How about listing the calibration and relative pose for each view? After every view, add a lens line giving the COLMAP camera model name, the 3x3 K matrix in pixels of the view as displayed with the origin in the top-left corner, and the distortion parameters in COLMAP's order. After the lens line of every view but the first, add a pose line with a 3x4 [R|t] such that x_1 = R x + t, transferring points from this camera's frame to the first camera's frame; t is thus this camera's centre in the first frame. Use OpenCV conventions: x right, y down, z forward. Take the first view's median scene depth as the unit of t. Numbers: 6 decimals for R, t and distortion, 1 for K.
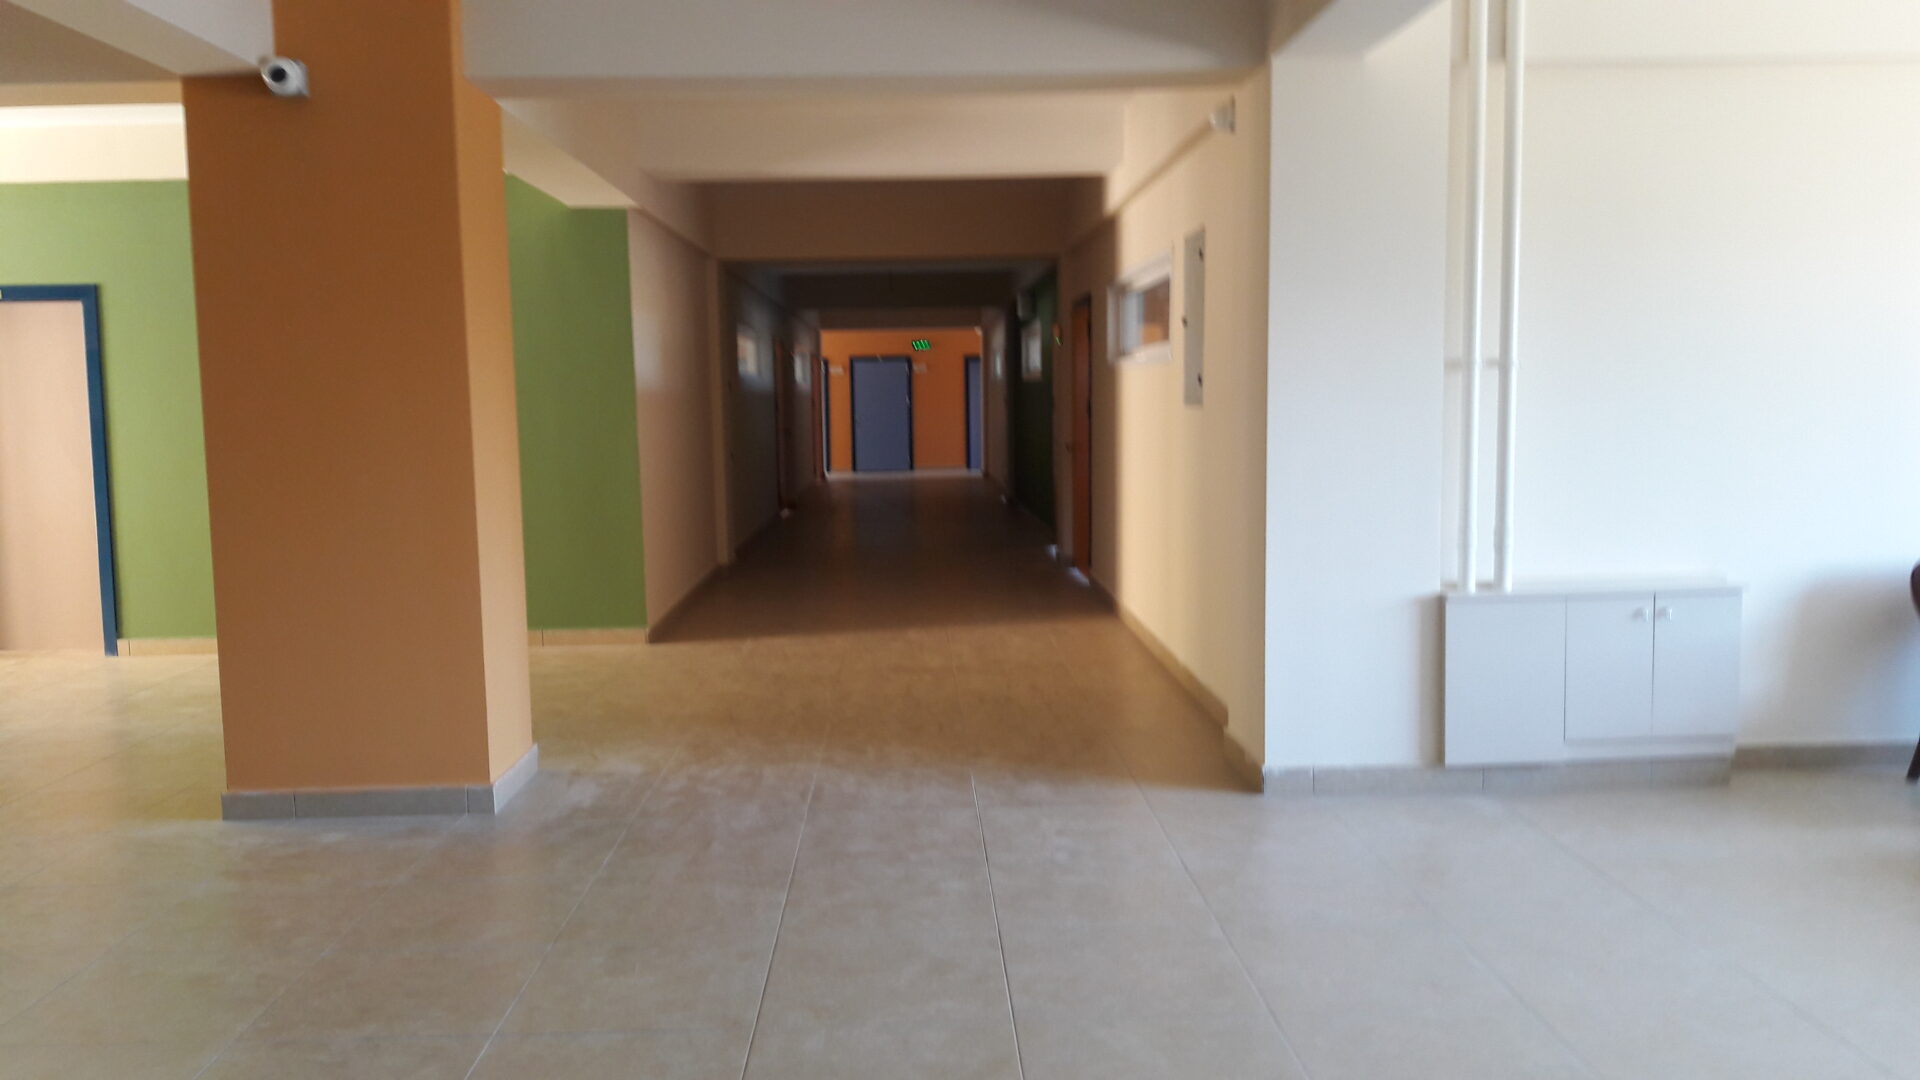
lens RADIAL K [[1716.9, 0, 960.0], [0, 1716.9, 540.0], [0, 0, 1]] dist [0.118339, -0.309076]
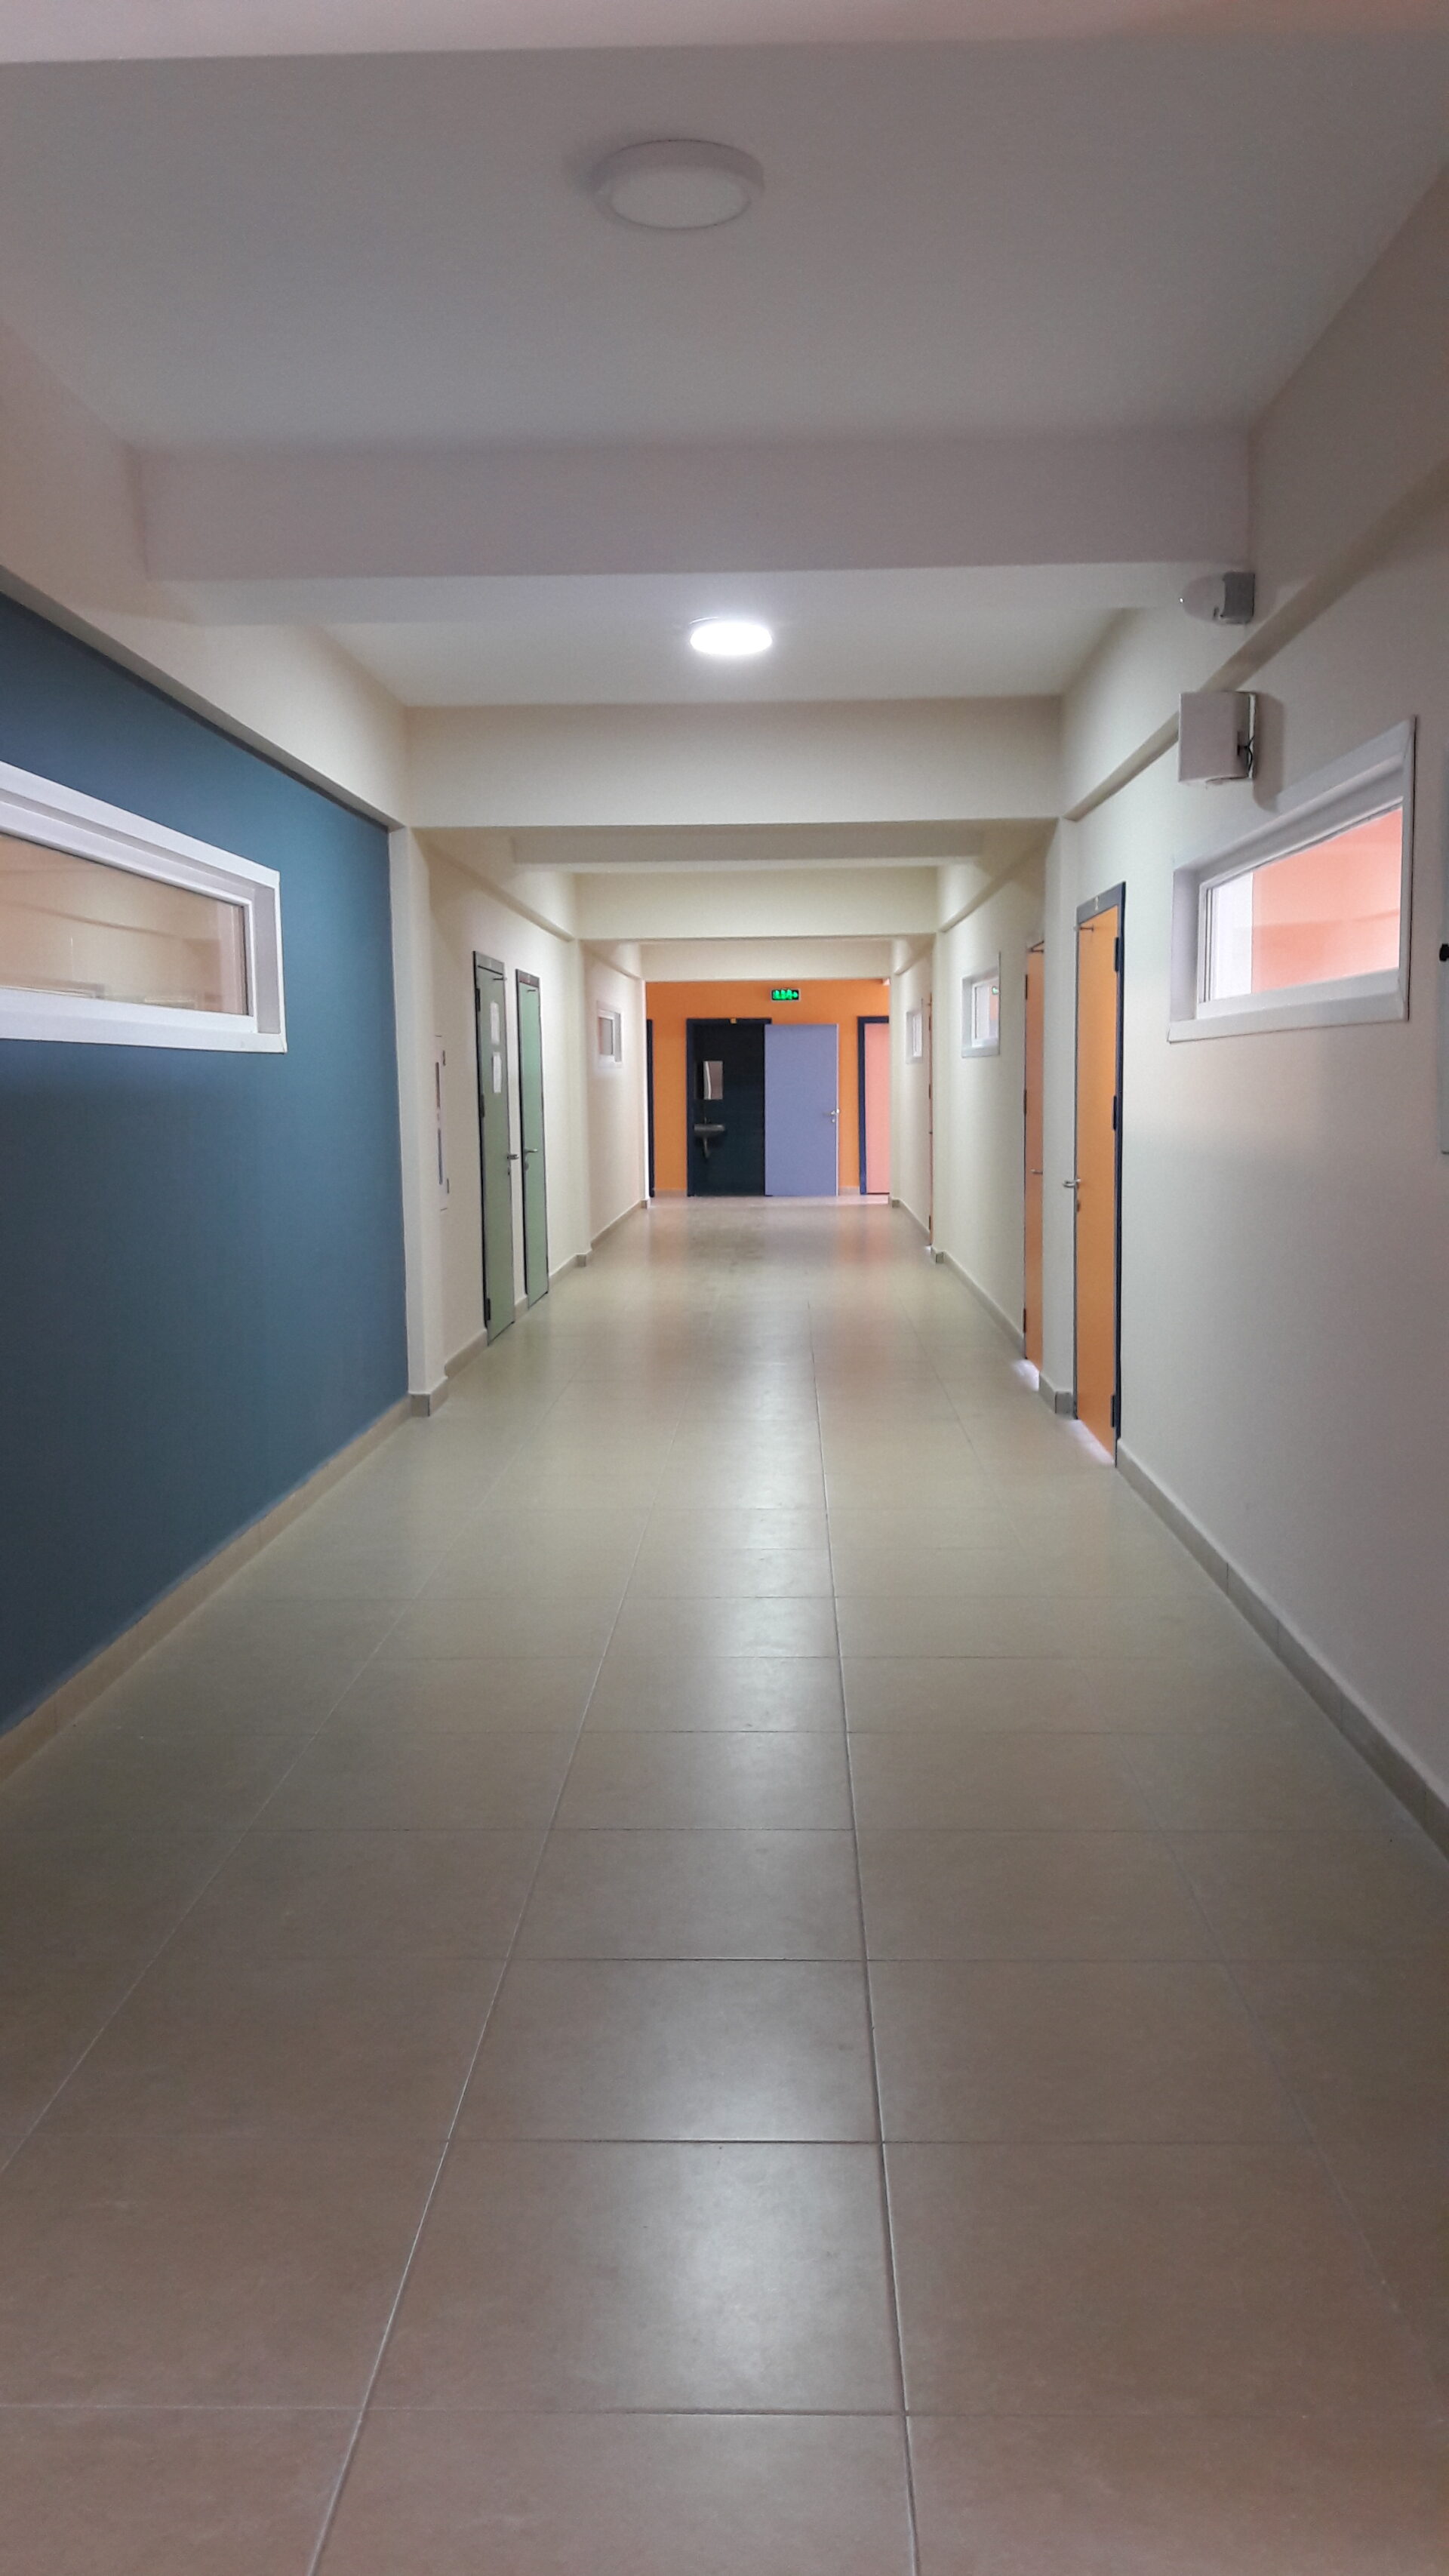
lens RADIAL K [[2303.4, 0, 724.5], [0, 2303.4, 1288.0], [0, 0, 1]] dist [0.118339, -0.309076]
pose [[0.998404, 0.008379, -0.055842, -0.001053], [-0.007962, 0.999939, 0.007692, -0.018528], [0.055903, -0.007235, 0.998410, 0.191624]]
